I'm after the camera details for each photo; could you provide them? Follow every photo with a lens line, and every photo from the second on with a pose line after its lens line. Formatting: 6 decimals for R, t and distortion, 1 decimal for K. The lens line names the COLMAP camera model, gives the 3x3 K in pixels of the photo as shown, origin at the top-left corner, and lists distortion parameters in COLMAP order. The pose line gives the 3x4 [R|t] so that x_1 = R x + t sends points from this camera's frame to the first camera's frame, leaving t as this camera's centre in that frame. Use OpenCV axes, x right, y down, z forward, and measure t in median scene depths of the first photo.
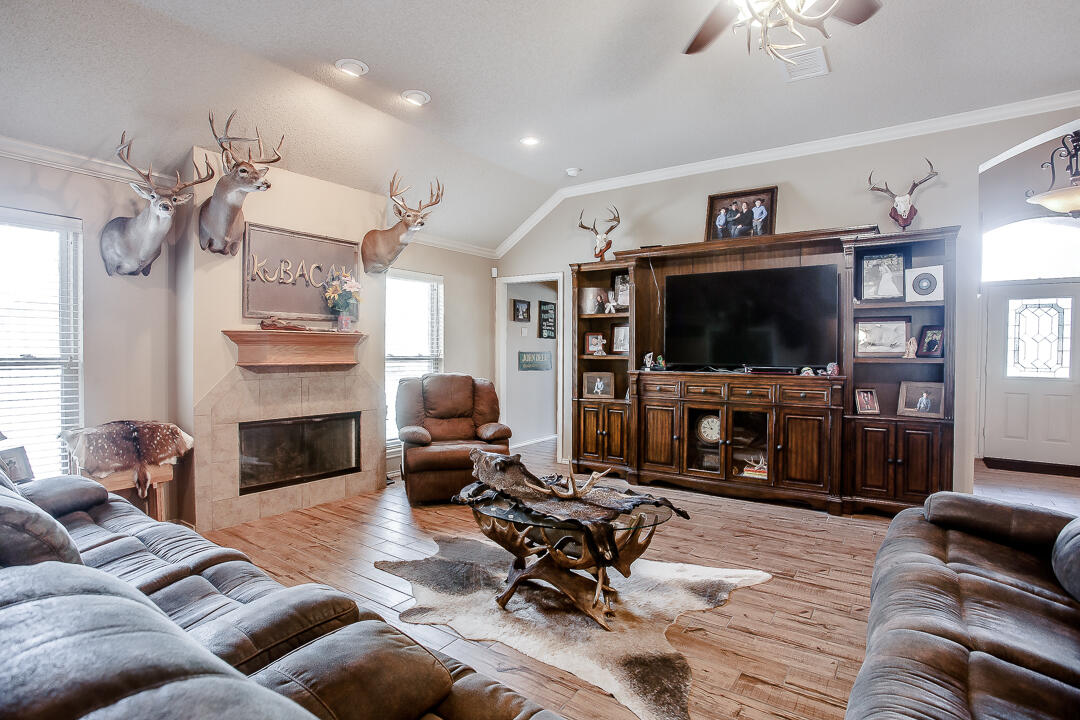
lens RADIAL K [[546.3, 0, 540.4], [0, 546.3, 352.8], [0, 0, 1]] dist [-0.077797, 0.044927]
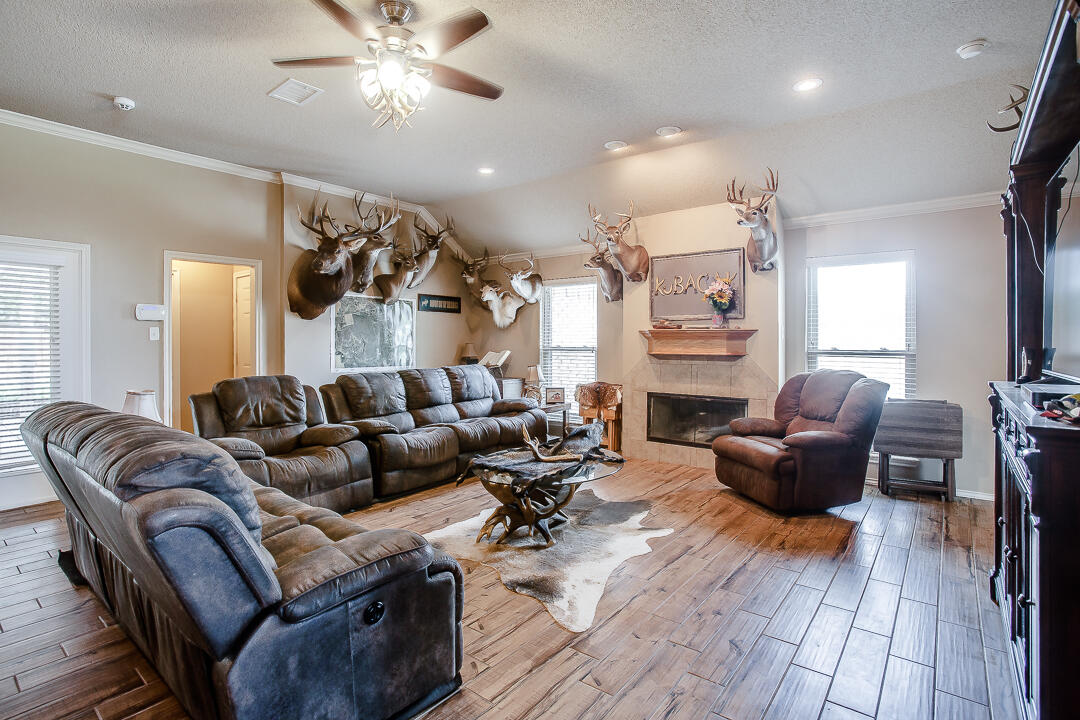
lens RADIAL K [[546.3, 0, 540.4], [0, 546.3, 352.8], [0, 0, 1]] dist [-0.077797, 0.044927]
pose [[-0.063726, 0.016286, -0.997835, 0.986671], [-0.005945, 0.999843, 0.016698, -0.001996], [0.997950, 0.006996, -0.063619, 0.811879]]
